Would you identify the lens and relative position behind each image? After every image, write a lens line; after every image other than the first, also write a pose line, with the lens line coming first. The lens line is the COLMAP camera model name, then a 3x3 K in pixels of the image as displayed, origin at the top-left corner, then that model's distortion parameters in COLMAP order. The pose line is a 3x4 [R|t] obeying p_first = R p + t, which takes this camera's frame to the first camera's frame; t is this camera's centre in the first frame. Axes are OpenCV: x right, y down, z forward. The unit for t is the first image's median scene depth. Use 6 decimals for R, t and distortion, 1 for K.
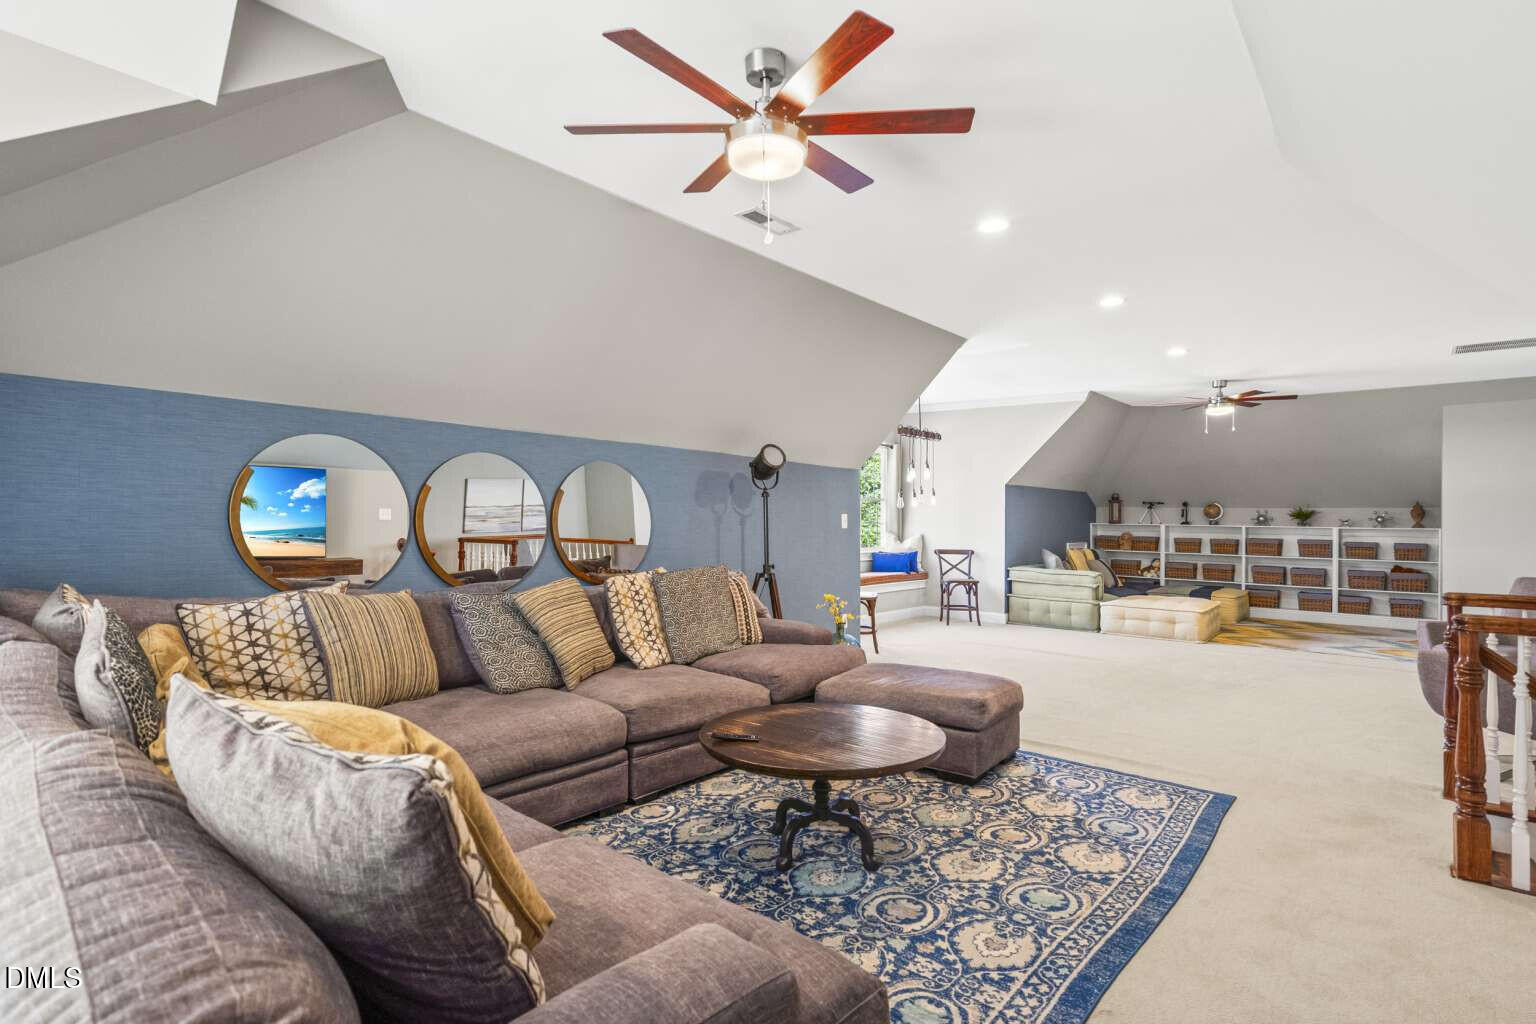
lens RADIAL K [[698.9, 0, 772.7], [0, 698.9, 507.8], [0, 0, 1]] dist [-0.000325, 0.000488]
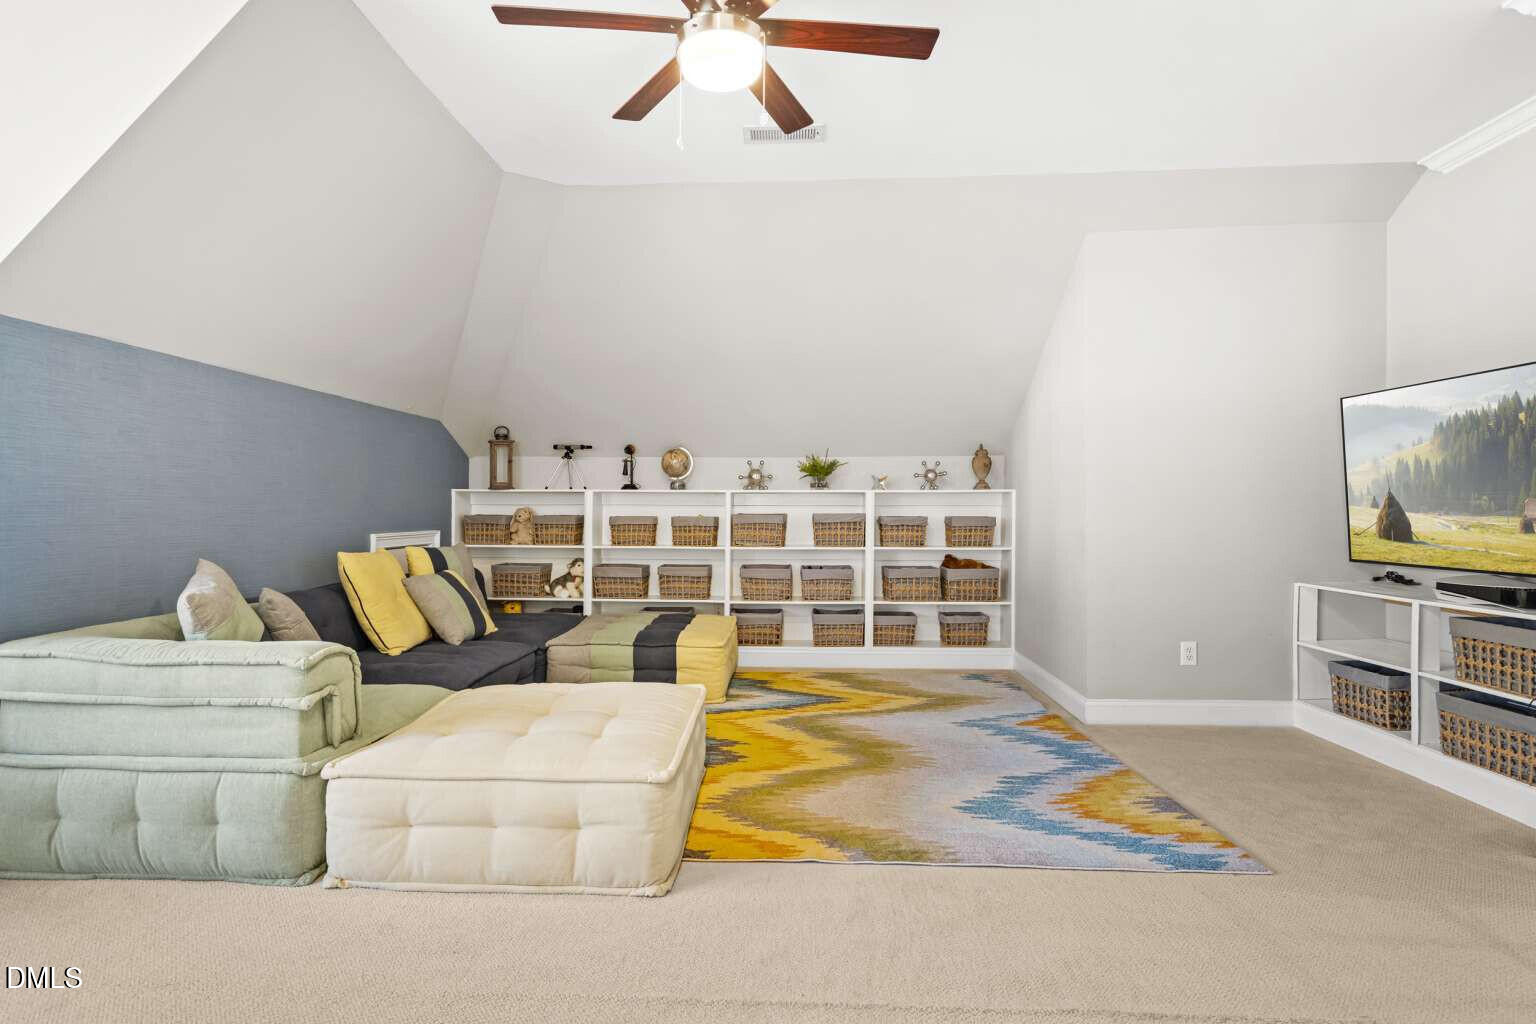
lens RADIAL K [[698.9, 0, 772.7], [0, 698.9, 507.8], [0, 0, 1]] dist [-0.000325, 0.000488]
pose [[0.753053, -0.010750, 0.657872, 0.364764], [-0.003445, 0.999788, 0.020279, 0.028662], [-0.657951, -0.017538, 0.752856, 0.598541]]
